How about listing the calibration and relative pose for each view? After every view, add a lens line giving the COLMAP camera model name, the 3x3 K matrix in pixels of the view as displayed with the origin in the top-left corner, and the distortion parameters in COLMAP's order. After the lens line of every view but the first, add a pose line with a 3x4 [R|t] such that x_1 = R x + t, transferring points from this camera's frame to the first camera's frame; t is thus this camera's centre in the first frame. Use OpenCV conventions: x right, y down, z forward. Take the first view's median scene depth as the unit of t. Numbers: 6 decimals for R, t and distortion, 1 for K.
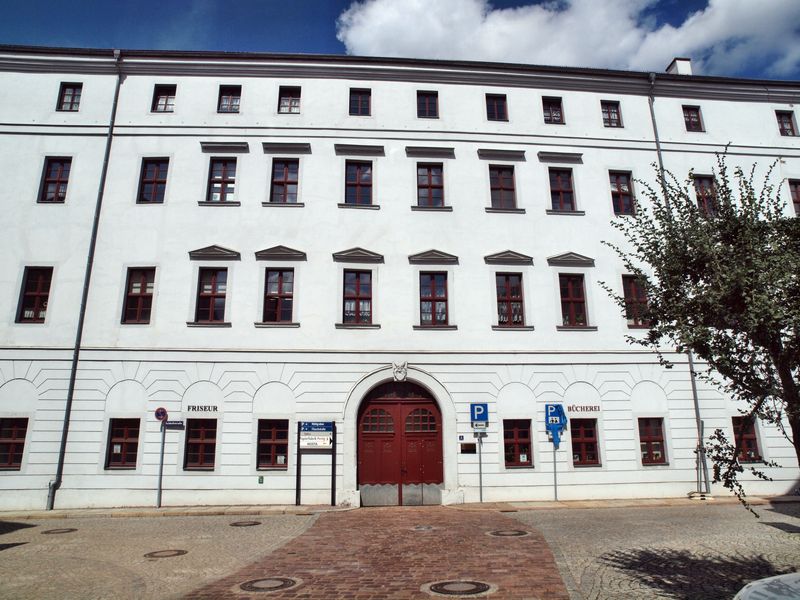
lens RADIAL K [[579.3, 0, 406.1], [0, 579.3, 298.8], [0, 0, 1]] dist [-0.125055, 0.108003]
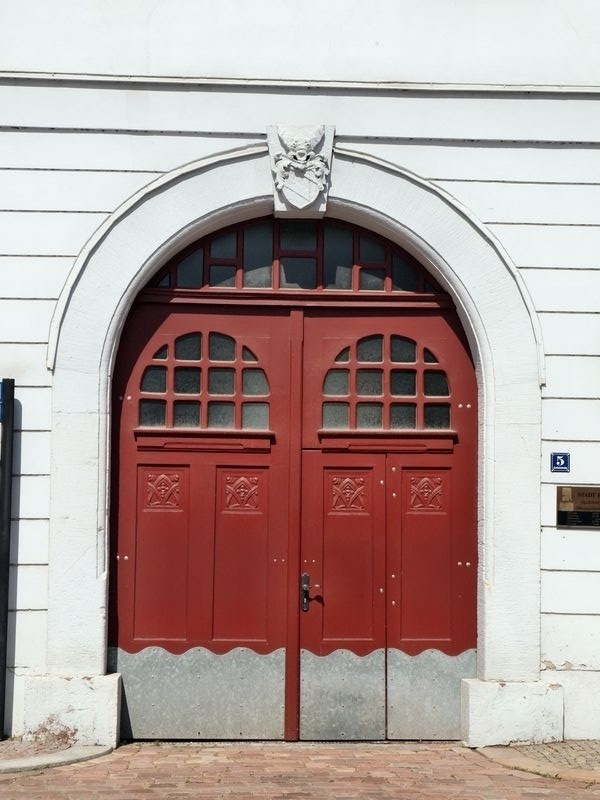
lens RADIAL K [[1677.2, 0, 300.8], [0, 1677.2, 402.0], [0, 0, 1]] dist [-0.029737, 0.000000]
pose [[0.999238, 0.019263, -0.033934, 0.013286], [-0.012450, 0.981585, 0.190619, 0.086095], [0.036981, -0.190051, 0.981077, 0.320150]]
